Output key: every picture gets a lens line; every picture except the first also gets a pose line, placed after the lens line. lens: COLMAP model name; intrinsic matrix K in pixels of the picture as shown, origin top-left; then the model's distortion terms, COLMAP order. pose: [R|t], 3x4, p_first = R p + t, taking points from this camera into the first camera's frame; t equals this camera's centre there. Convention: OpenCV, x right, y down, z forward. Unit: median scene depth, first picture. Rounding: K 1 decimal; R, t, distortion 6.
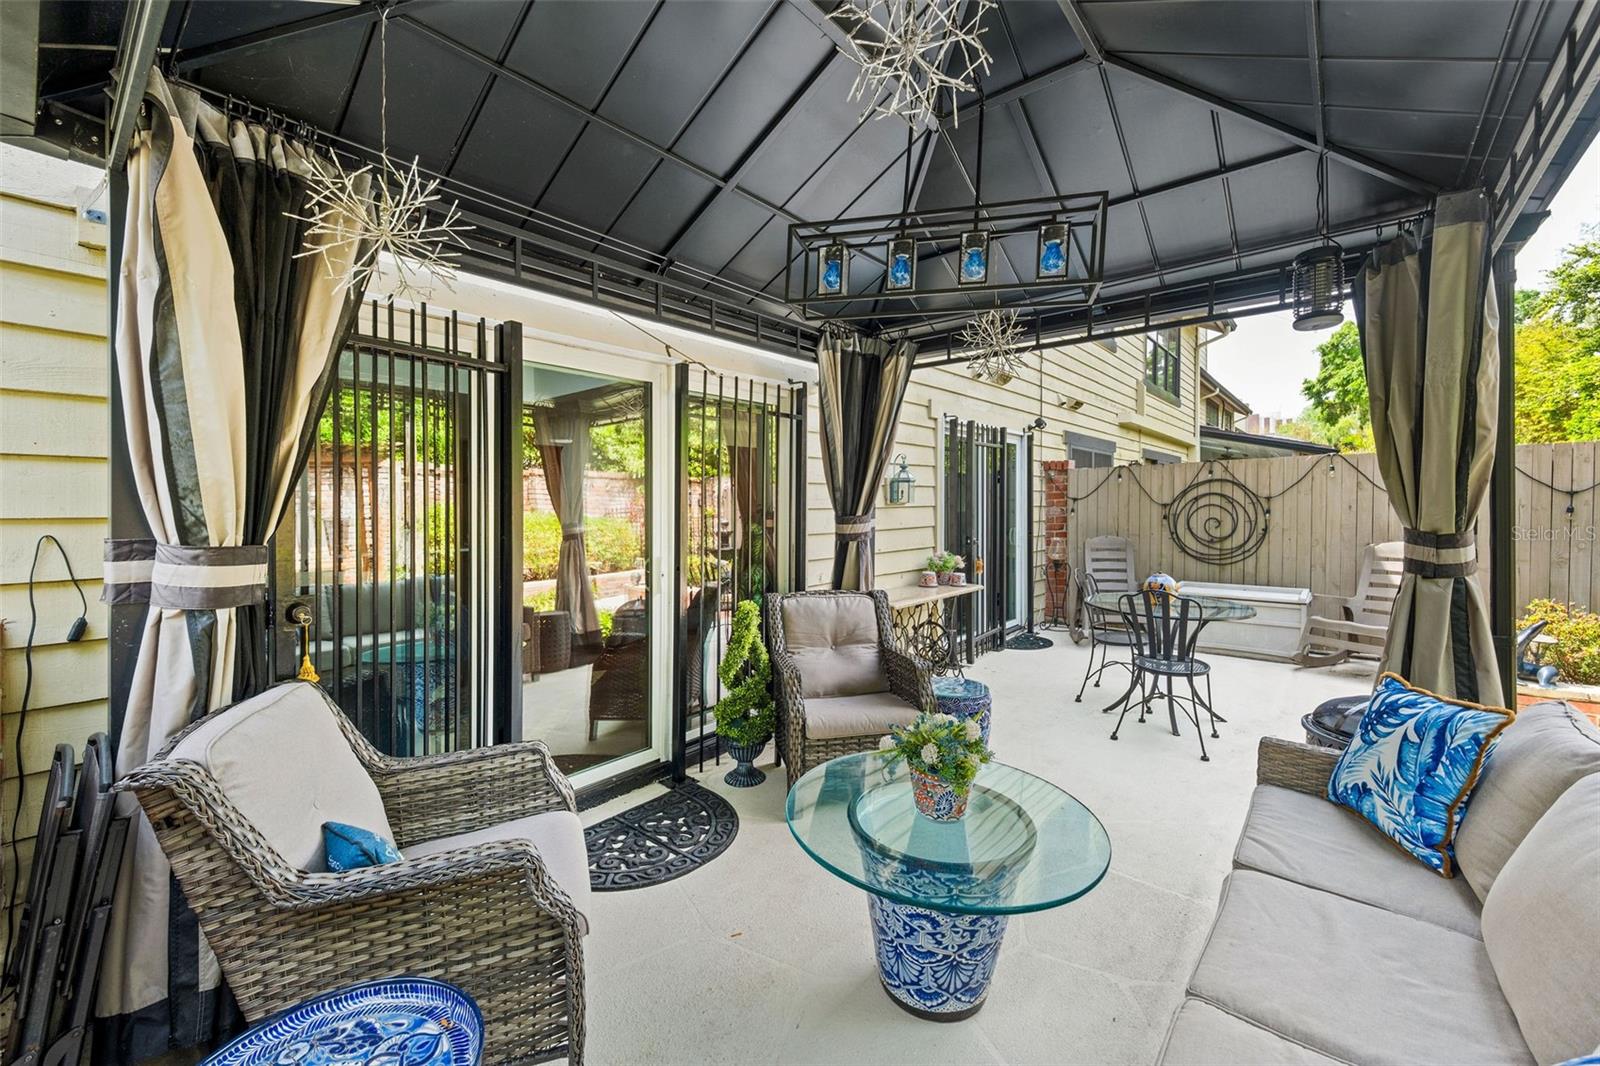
lens RADIAL K [[649.5, 0, 795.5], [0, 649.5, 509.3], [0, 0, 1]] dist [0.020947, 0.000007]
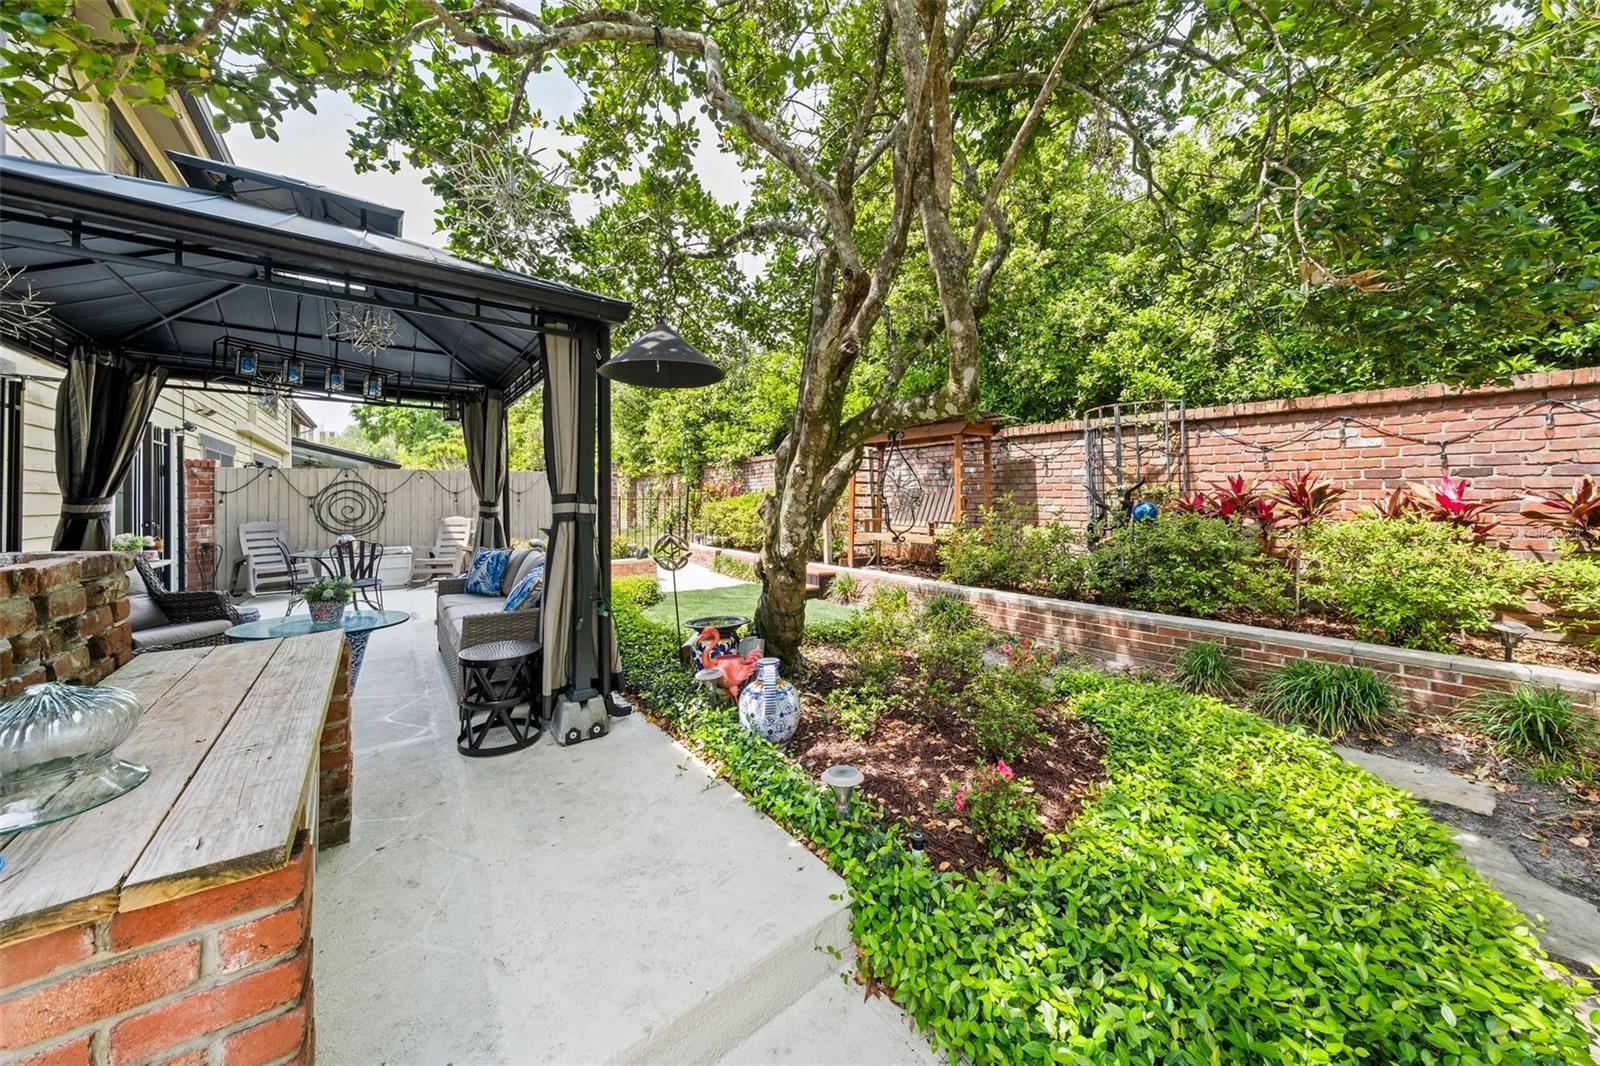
lens RADIAL K [[564.6, 0, 823.4], [0, 564.6, 506.2], [0, 0, 1]] dist [0.002128, -0.001038]
pose [[0.196699, -0.002937, 0.980460, -0.434356], [0.012171, 0.999926, 0.000554, 0.026127], [-0.980388, 0.011824, 0.196720, -0.342326]]
